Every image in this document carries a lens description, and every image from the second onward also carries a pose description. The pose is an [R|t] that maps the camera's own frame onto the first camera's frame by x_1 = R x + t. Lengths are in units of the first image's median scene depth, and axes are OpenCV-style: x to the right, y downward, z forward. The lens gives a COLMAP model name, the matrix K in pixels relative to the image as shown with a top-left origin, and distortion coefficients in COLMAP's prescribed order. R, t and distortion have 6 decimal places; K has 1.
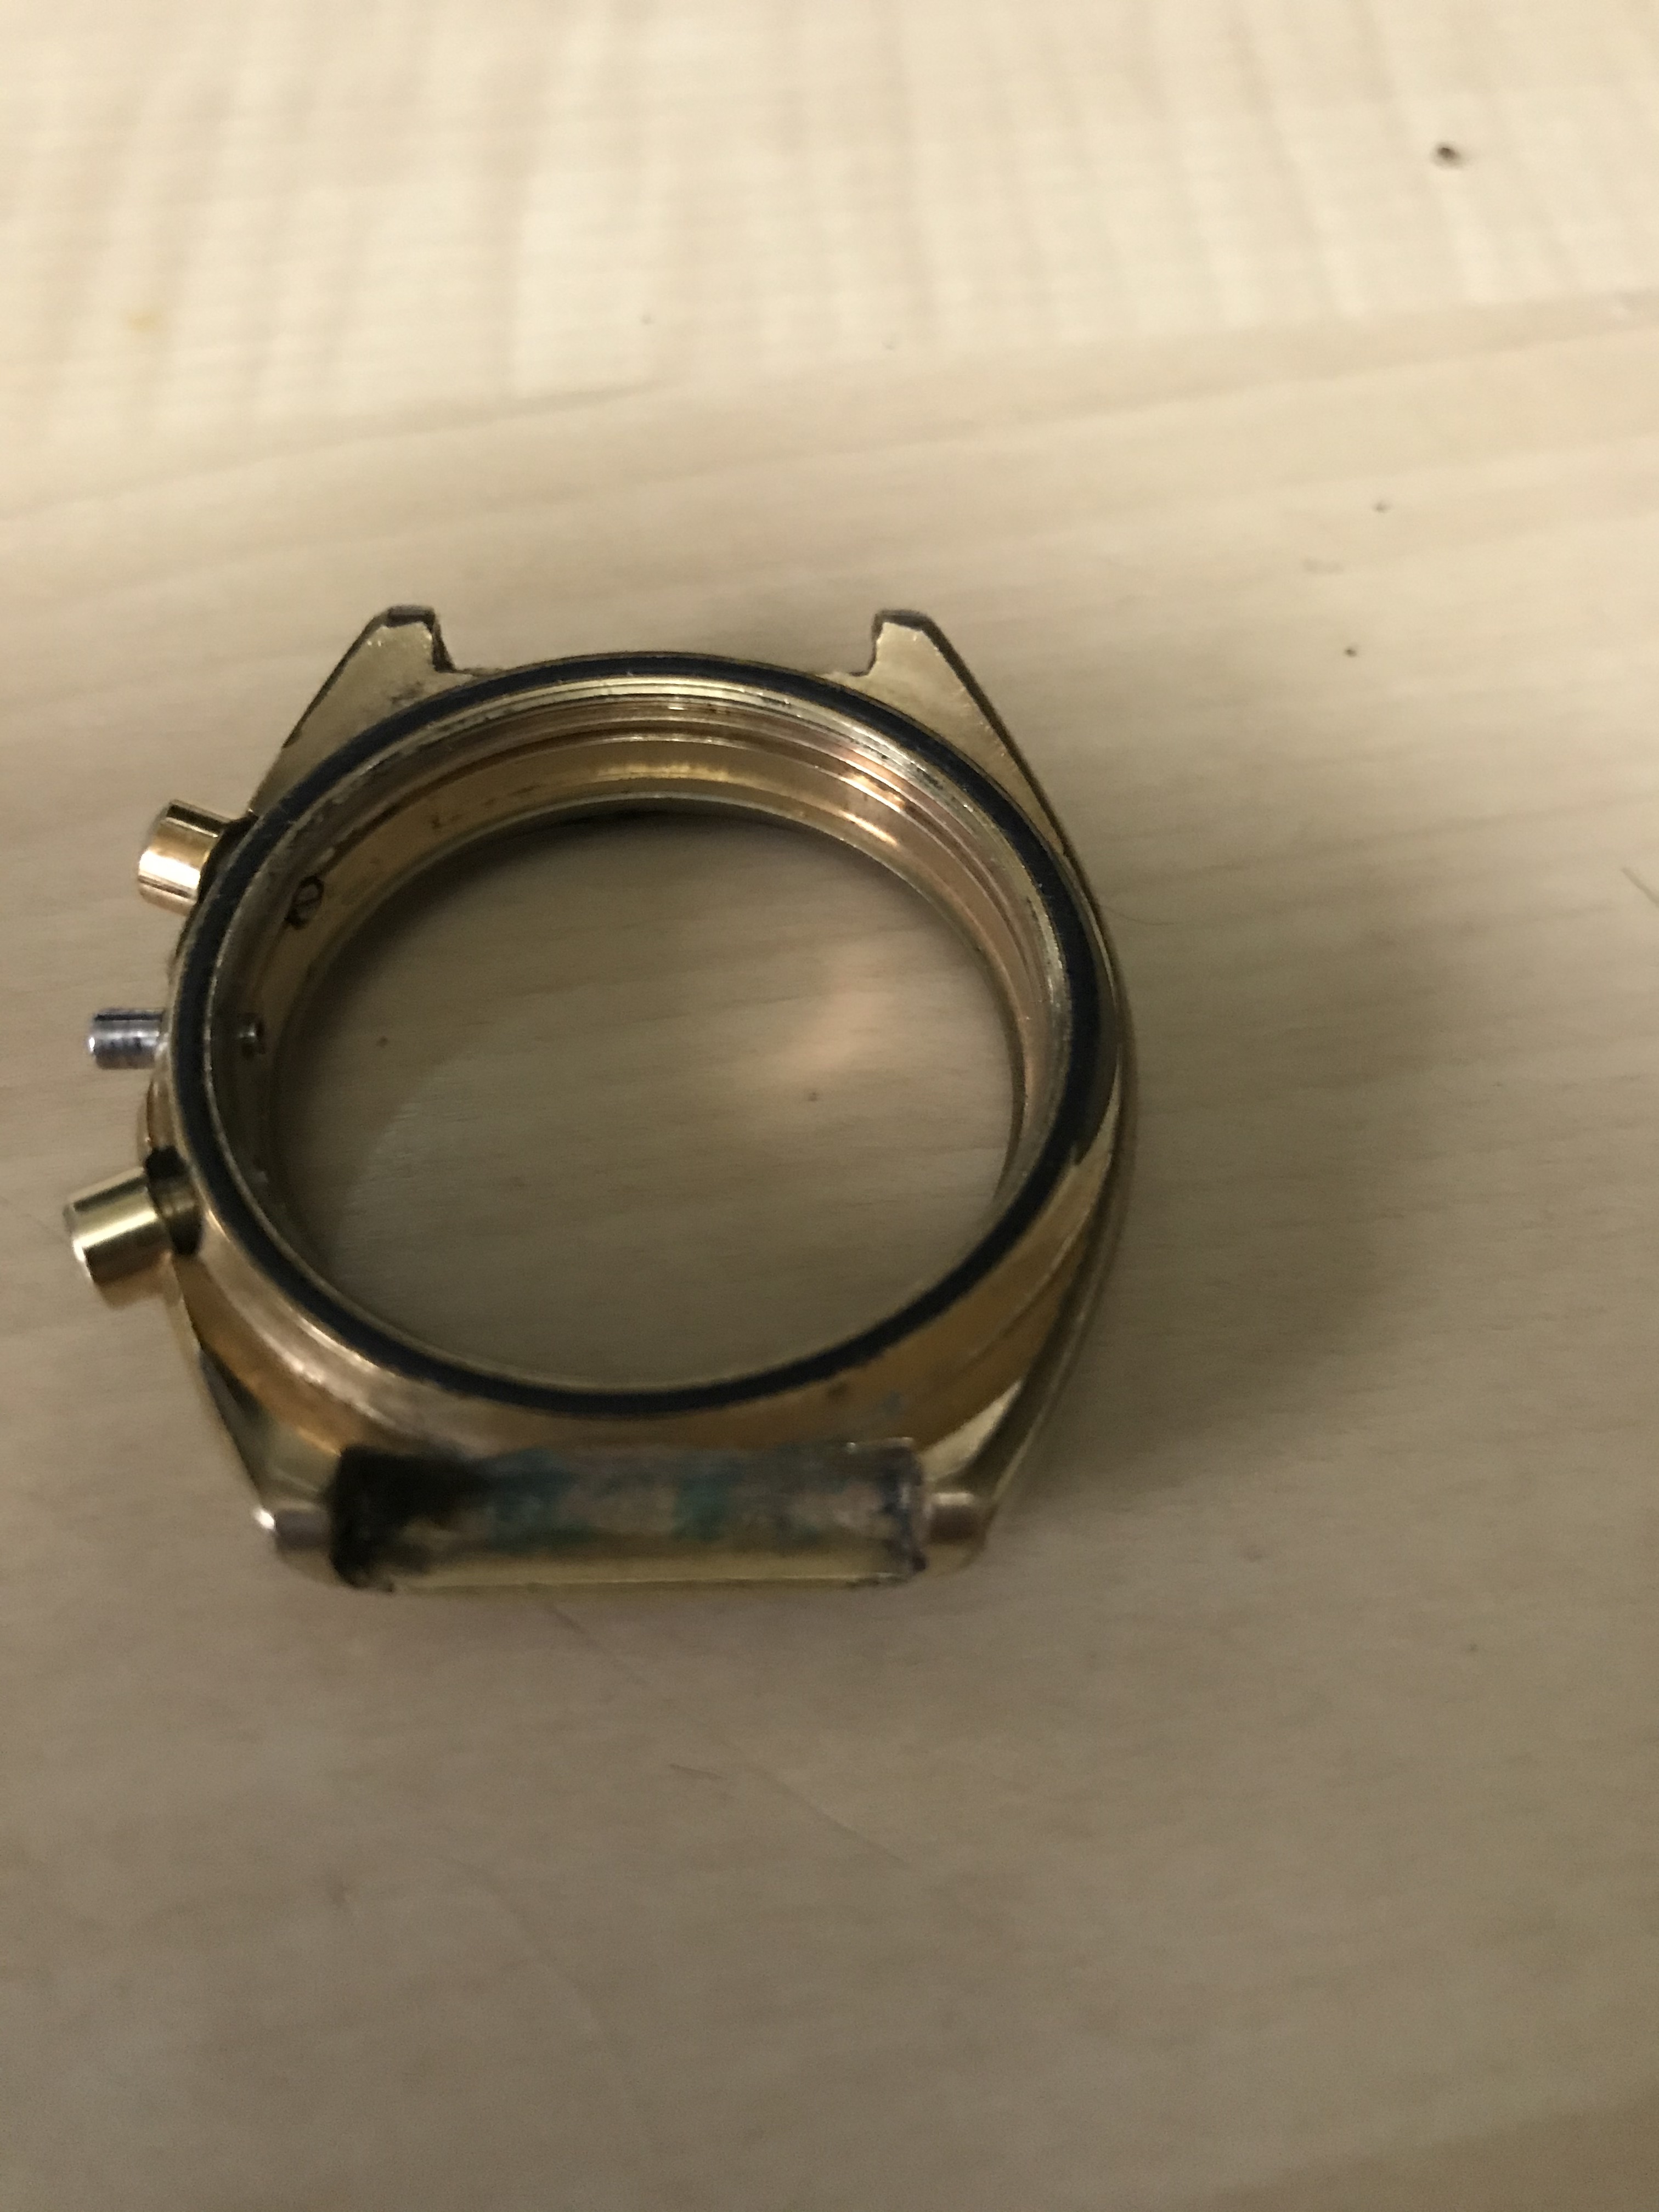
lens RADIAL K [[1815.6, 0, 836.8], [0, 1815.6, 1086.3], [0, 0, 1]] dist [-0.027966, 0.004173]
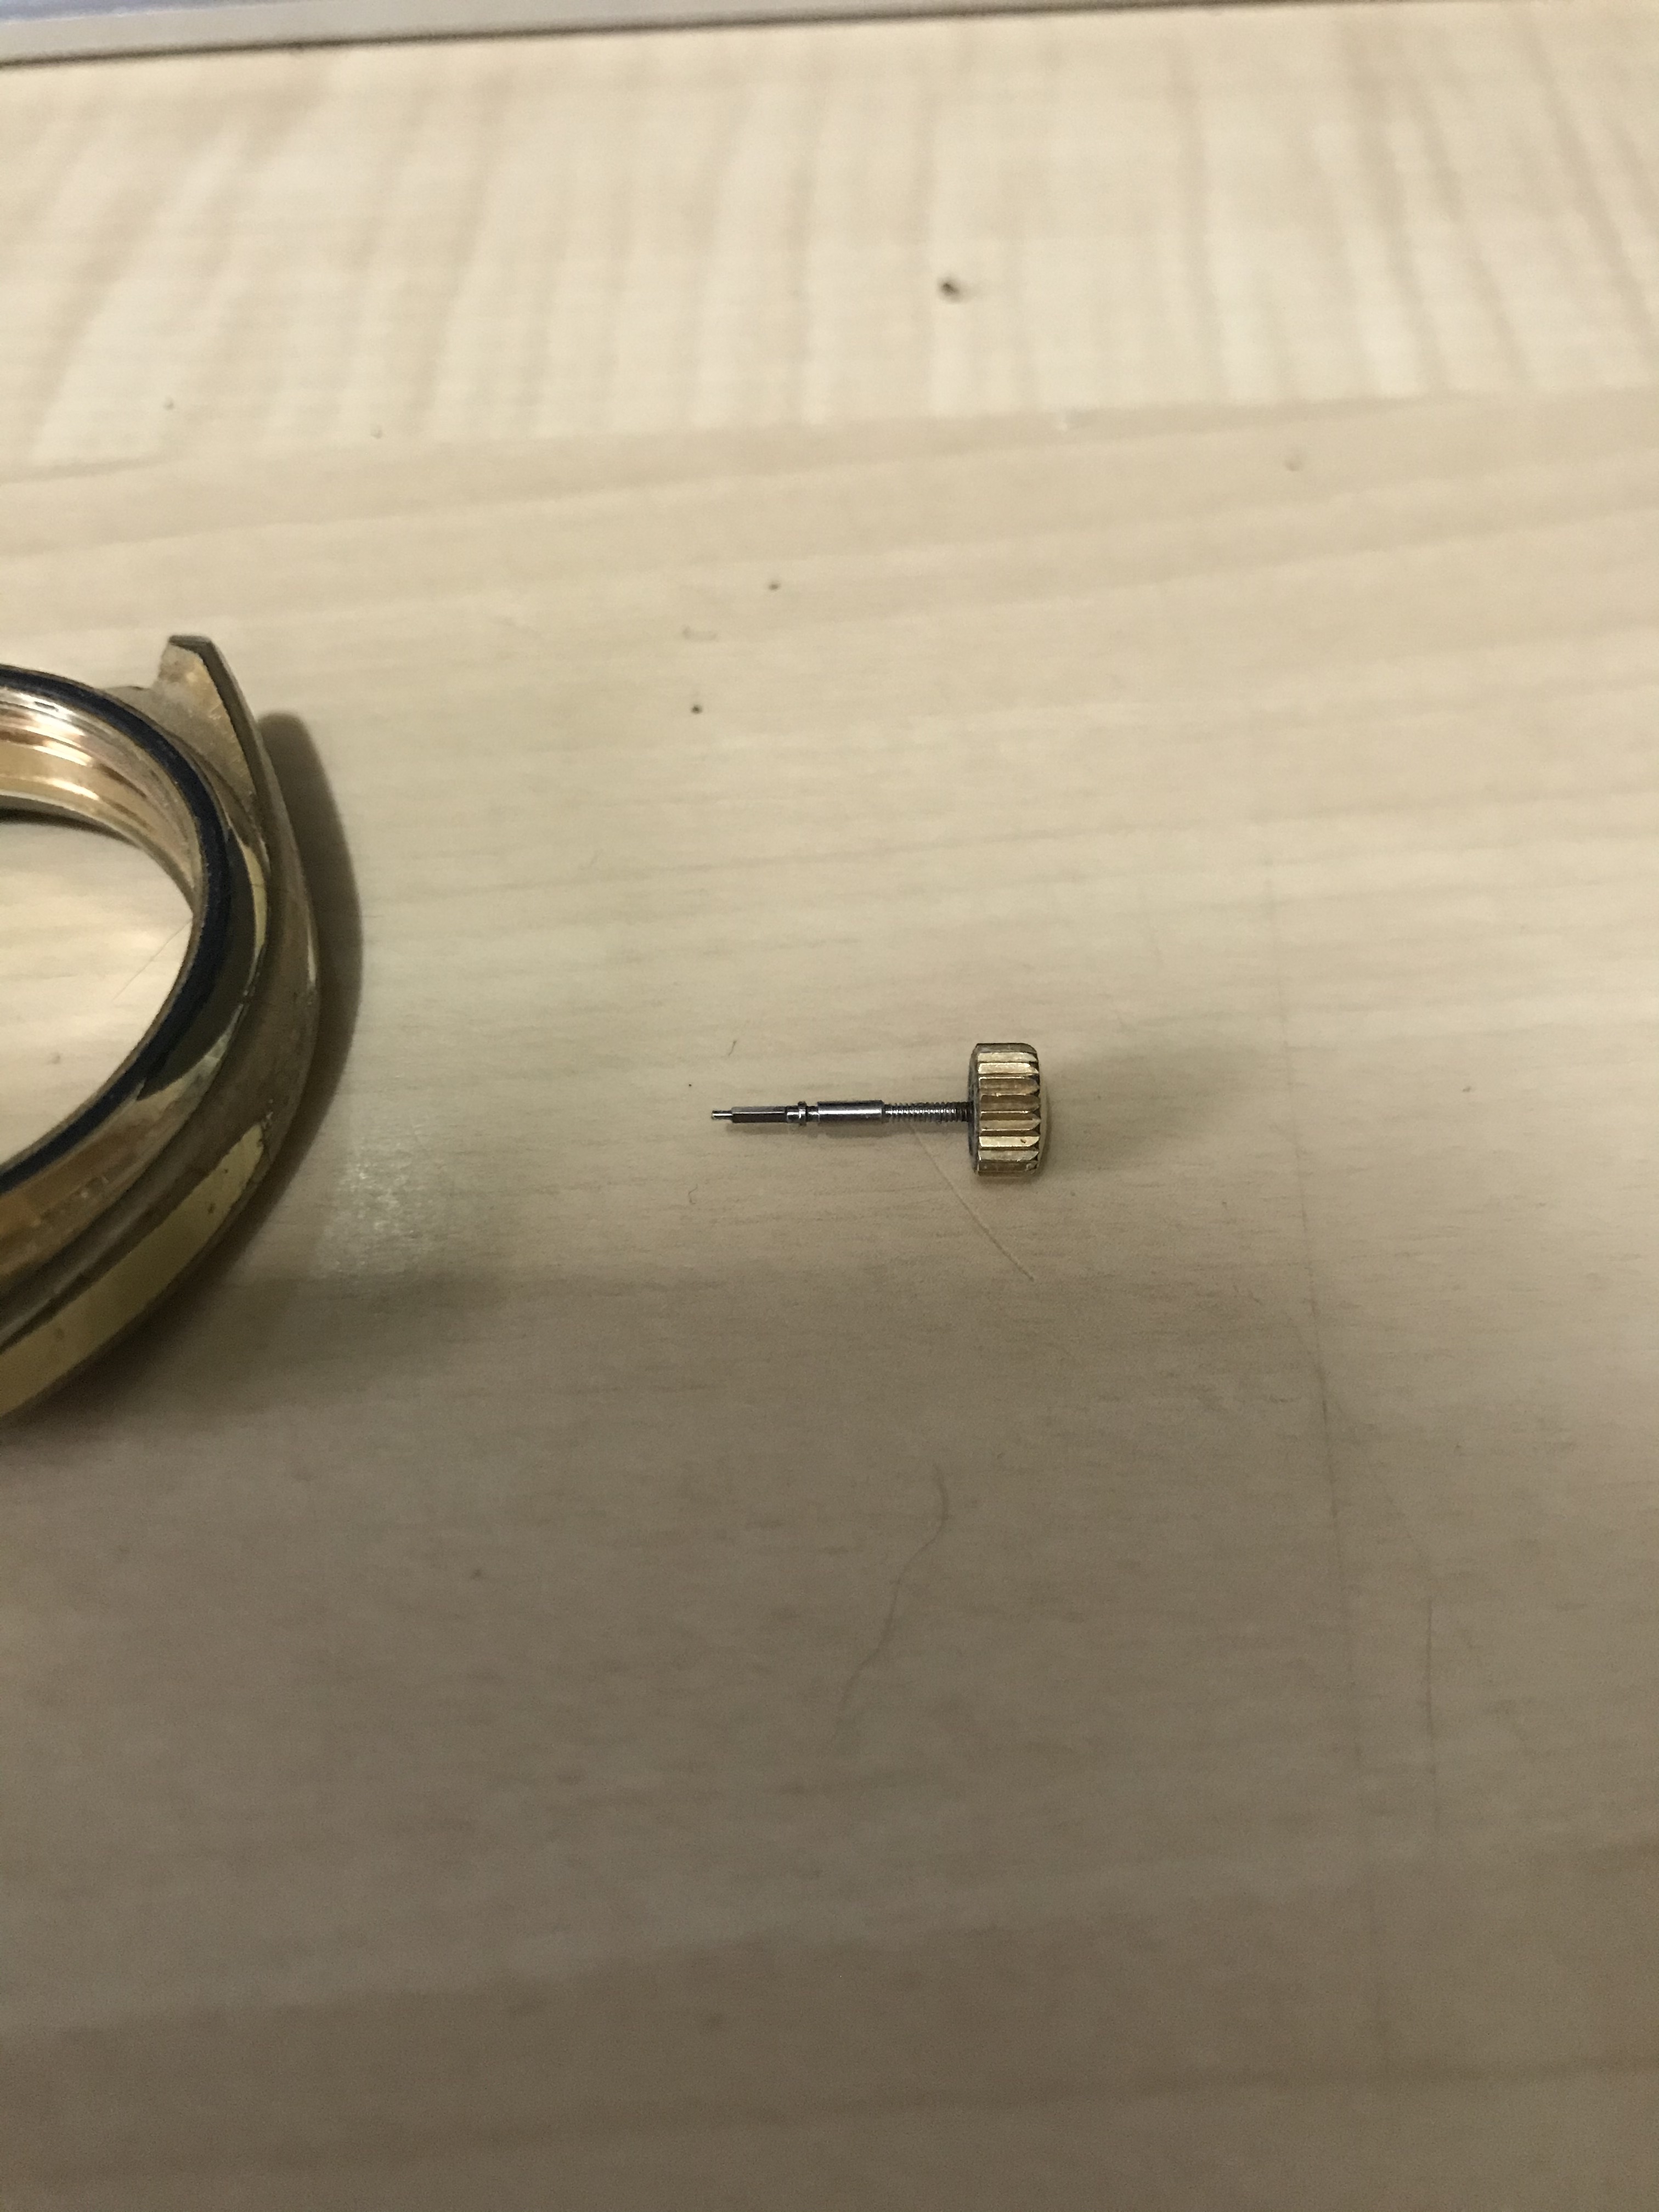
lens RADIAL K [[1815.6, 0, 830.5], [0, 1815.6, 1099.0], [0, 0, 1]] dist [-0.027966, 0.004173]
pose [[0.997369, 0.054343, -0.047977, 0.360802], [-0.058215, 0.994816, -0.083380, 0.066452], [0.043197, 0.085954, 0.995362, -0.048364]]
